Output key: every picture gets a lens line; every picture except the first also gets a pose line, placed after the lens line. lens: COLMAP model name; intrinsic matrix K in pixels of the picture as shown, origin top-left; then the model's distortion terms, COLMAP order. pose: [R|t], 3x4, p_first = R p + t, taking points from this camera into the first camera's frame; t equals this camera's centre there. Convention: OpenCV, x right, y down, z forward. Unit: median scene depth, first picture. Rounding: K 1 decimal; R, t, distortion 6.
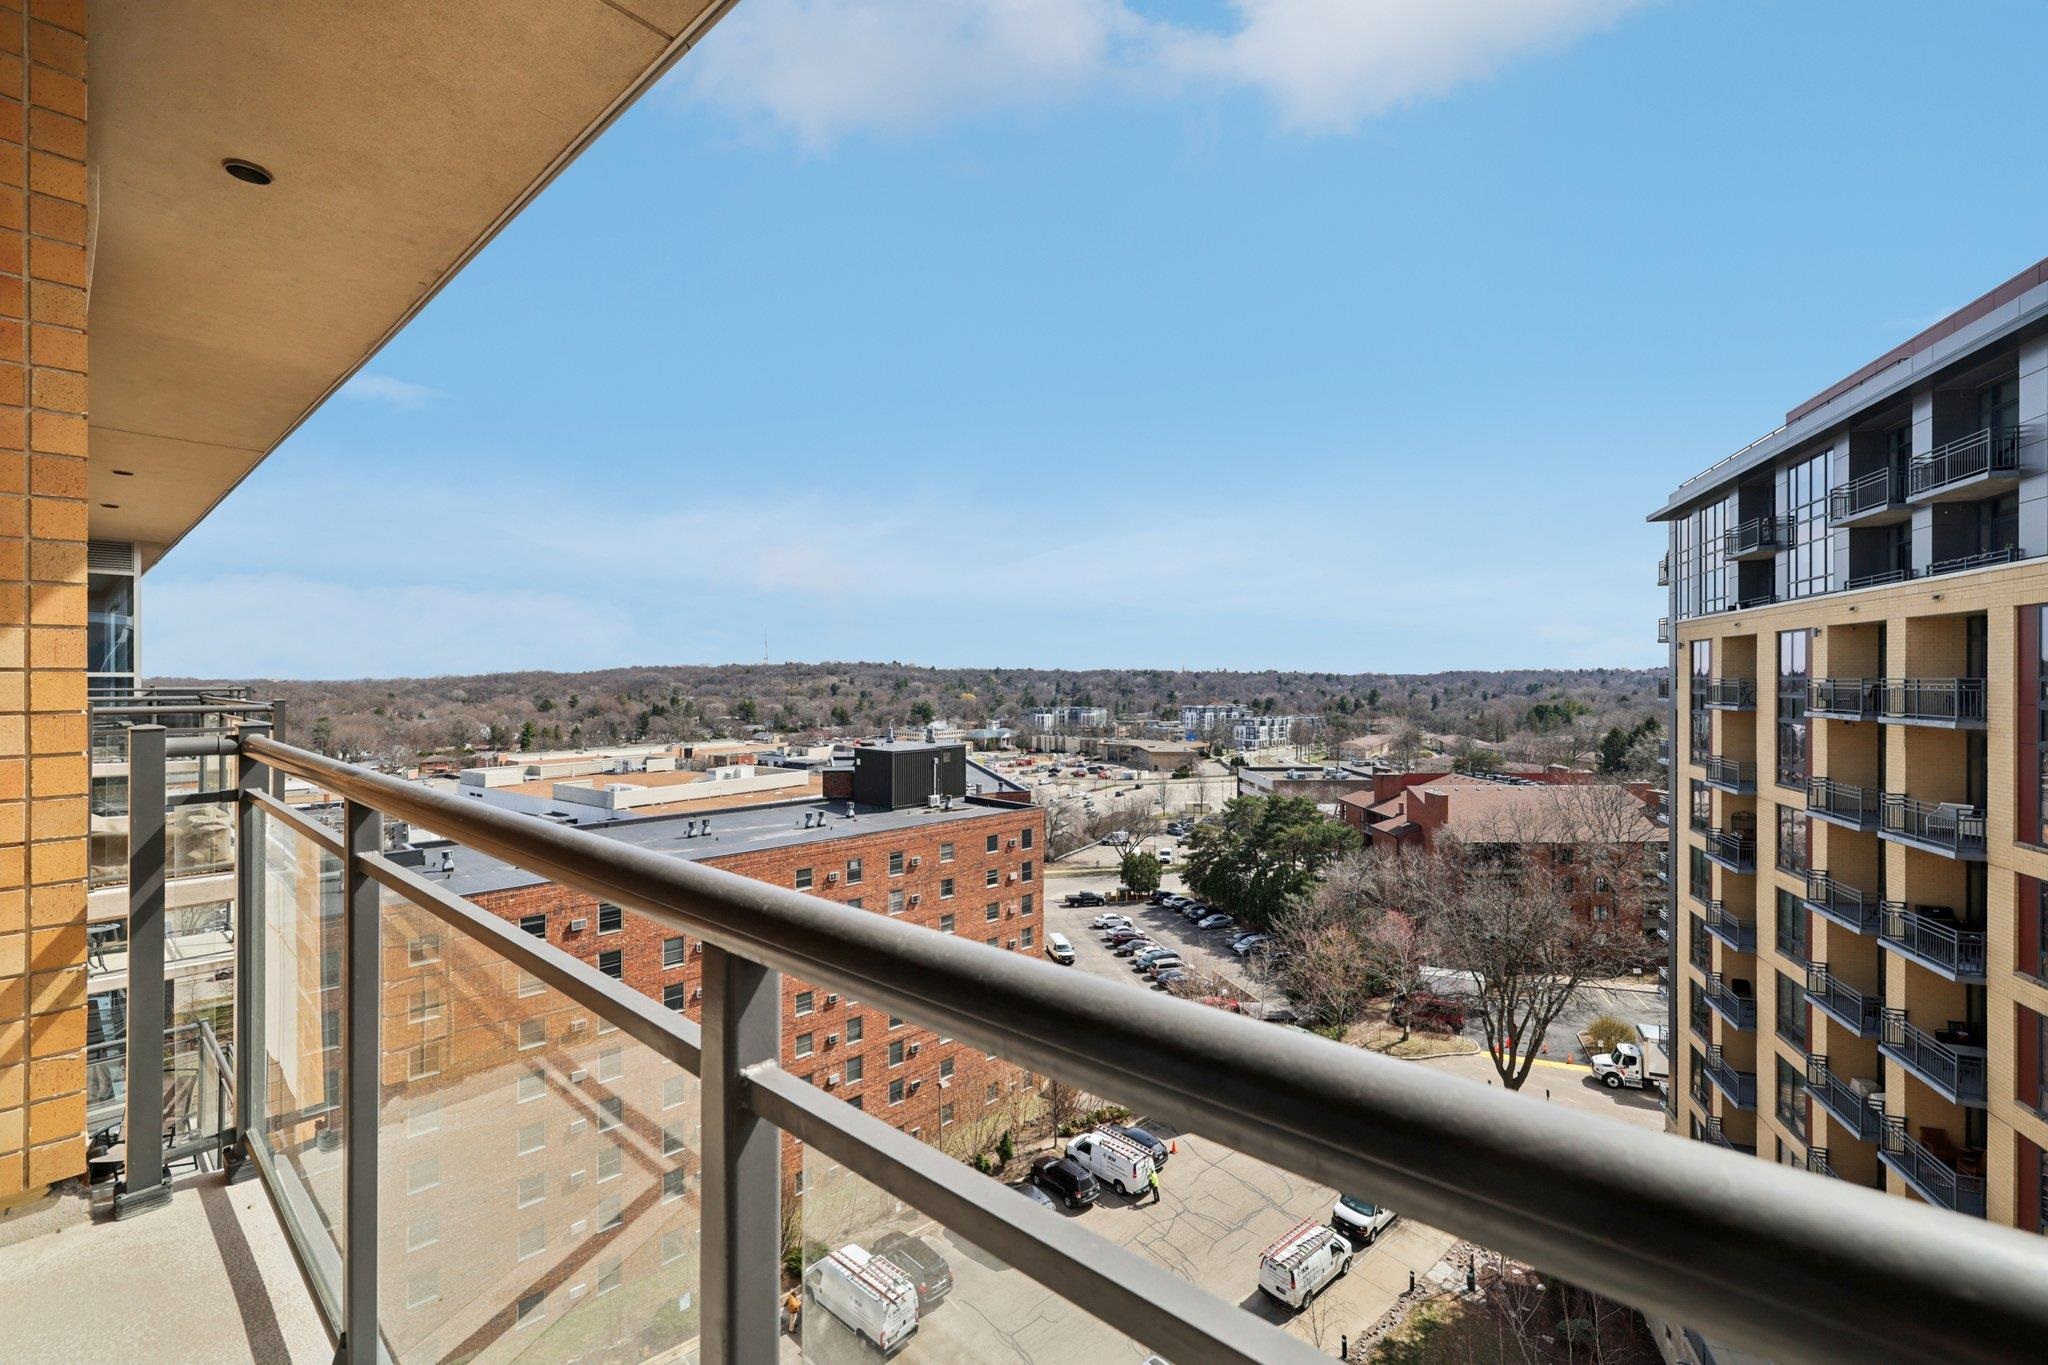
lens RADIAL K [[865.5, 0, 1005.6], [0, 865.5, 682.0], [0, 0, 1]] dist [0.000060, 0.000022]
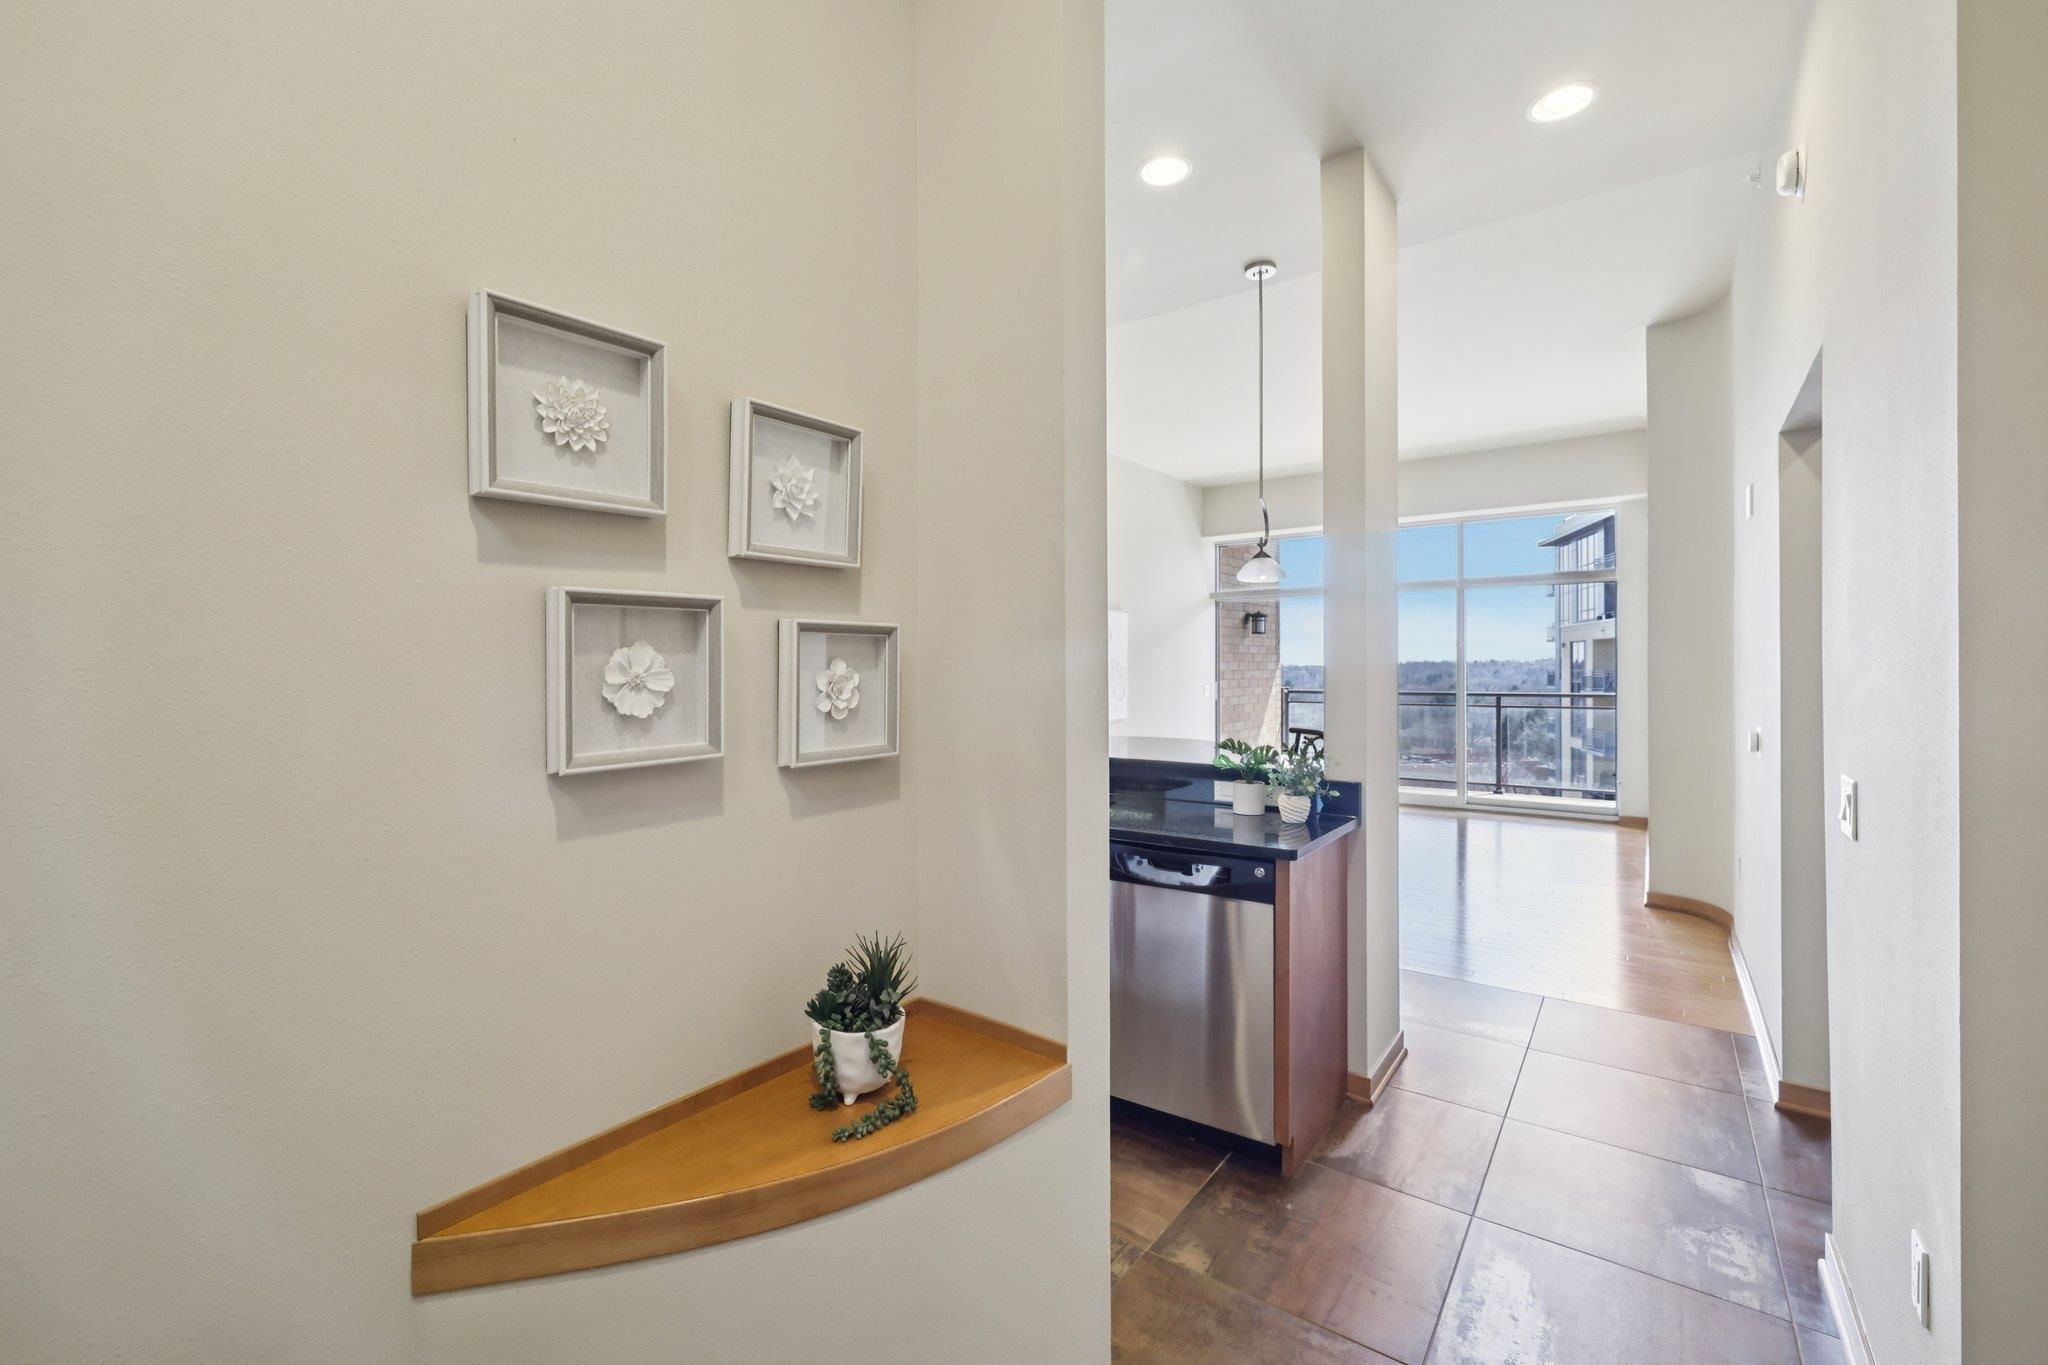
lens RADIAL K [[865.5, 0, 1005.2], [0, 865.5, 671.3], [0, 0, 1]] dist [0.000060, 0.000022]
pose [[0.996048, -0.003504, 0.088747, -0.147513], [0.003822, 0.999987, -0.003413, -0.001581], [-0.088734, 0.003739, 0.996048, -0.190796]]
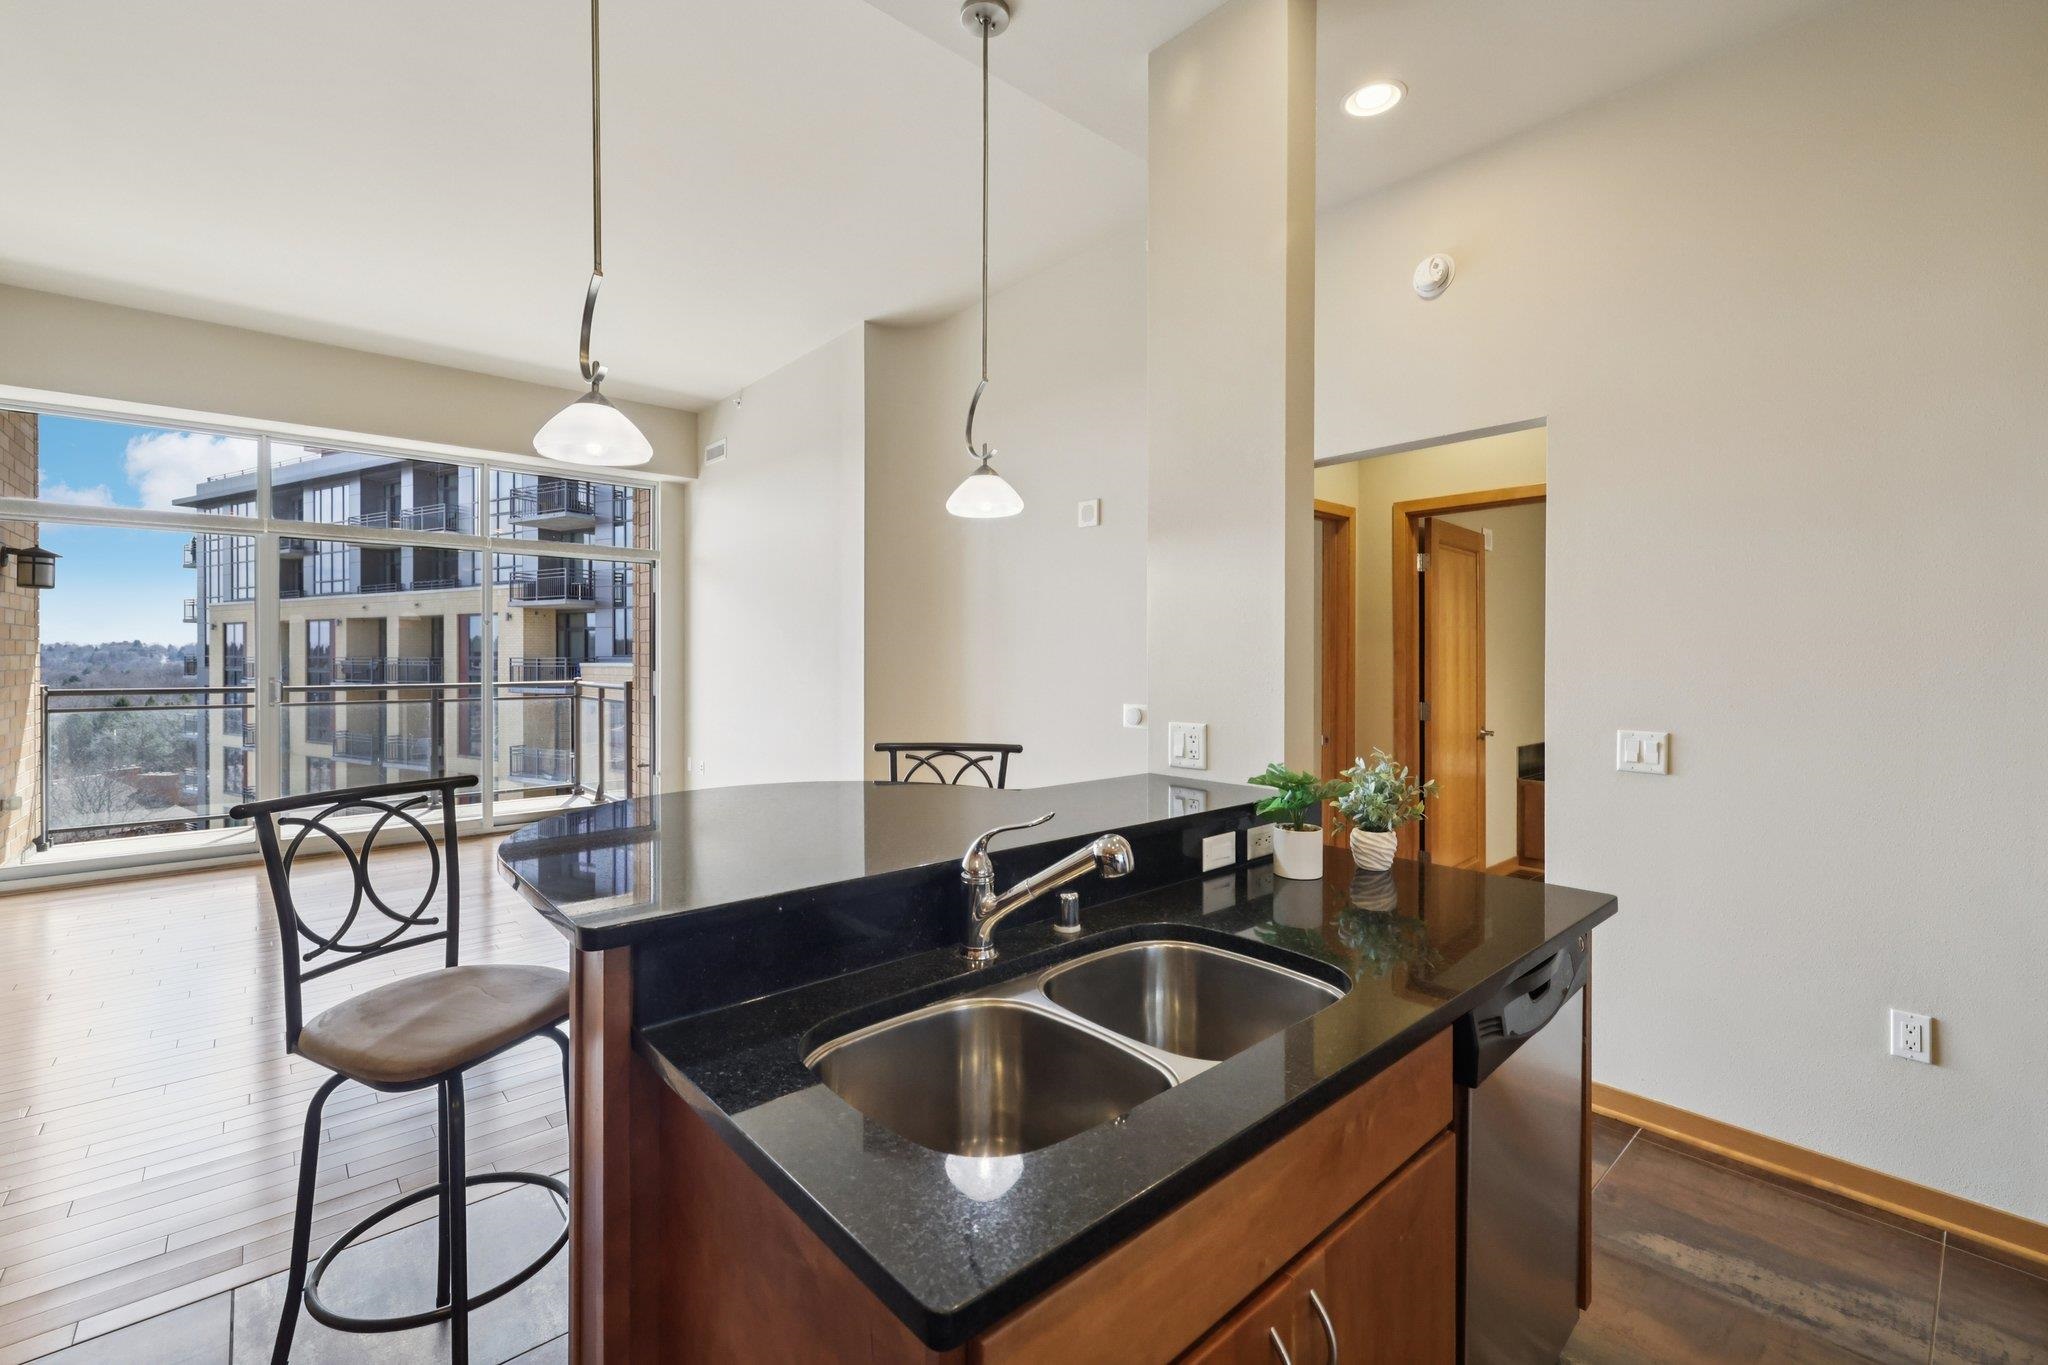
lens RADIAL K [[865.5, 0, 1019.1], [0, 865.5, 661.9], [0, 0, 1]] dist [0.000060, 0.000022]
pose [[0.116992, -0.007239, 0.993106, -0.166058], [0.003155, 0.999971, 0.006917, -0.001896], [-0.993128, 0.002324, 0.117011, -0.122964]]
